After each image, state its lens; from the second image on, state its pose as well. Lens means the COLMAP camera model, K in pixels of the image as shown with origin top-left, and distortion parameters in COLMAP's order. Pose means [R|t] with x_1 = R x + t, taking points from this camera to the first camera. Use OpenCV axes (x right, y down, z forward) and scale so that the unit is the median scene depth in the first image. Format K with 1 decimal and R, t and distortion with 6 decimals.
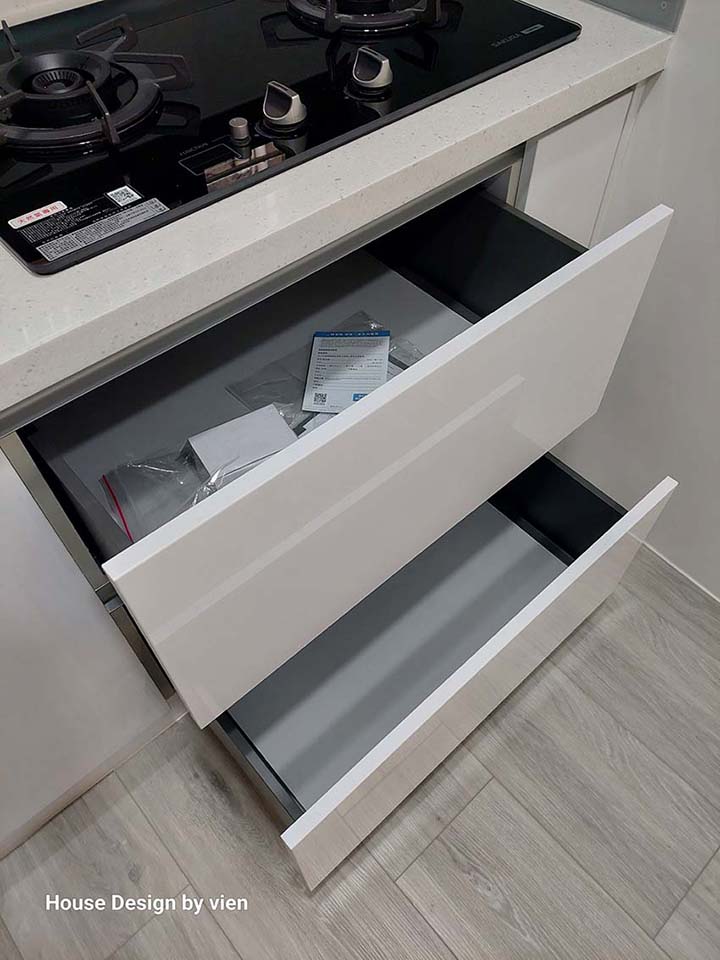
lens RADIAL K [[712.3, 0, 356.0], [0, 712.3, 482.3], [0, 0, 1]] dist [-0.010555, -0.012528]
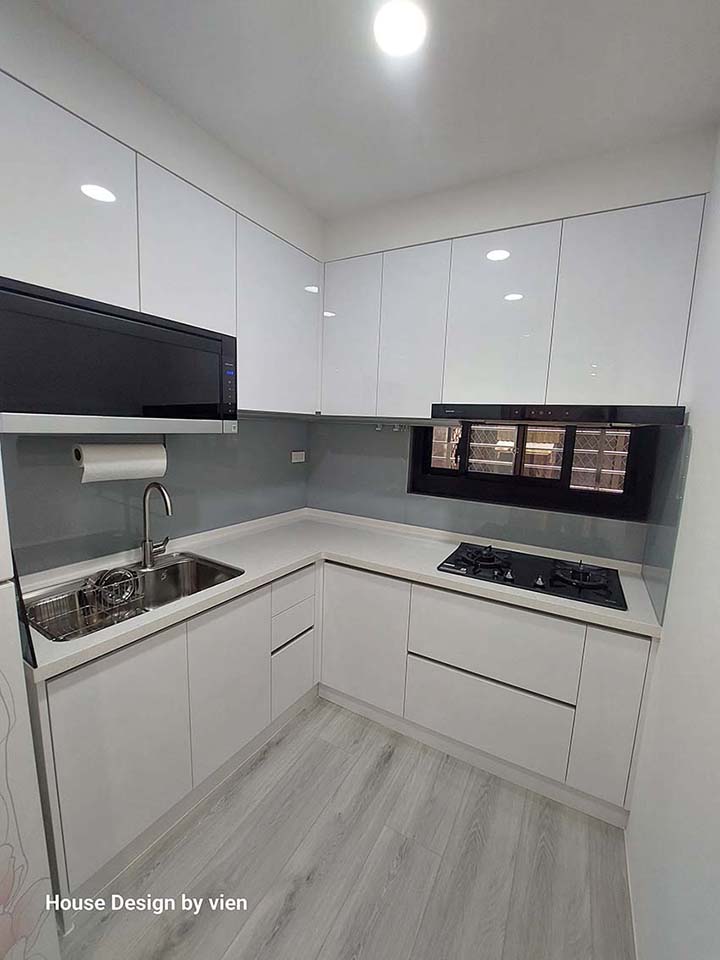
lens RADIAL K [[381.8, 0, 375.7], [0, 381.8, 482.8], [0, 0, 1]] dist [-0.000216, -0.000093]
pose [[0.343512, 0.133557, -0.929603, 1.310319], [-0.776758, 0.596764, -0.201294, 0.169283], [0.527870, 0.791224, 0.308737, -0.427395]]
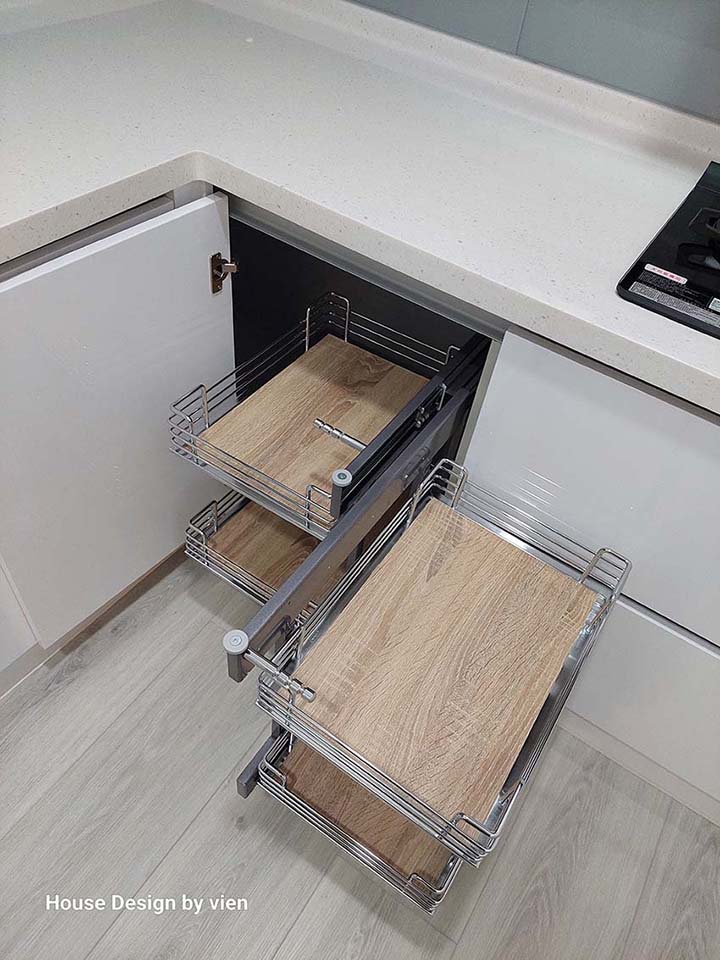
lens RADIAL K [[712.3, 0, 356.0], [0, 712.3, 482.3], [0, 0, 1]] dist [-0.010555, -0.012528]
pose [[0.253763, 0.733200, -0.630890, 0.372737], [-0.834106, 0.496131, 0.241084, -0.012577], [0.489767, 0.465051, 0.737466, -0.062549]]
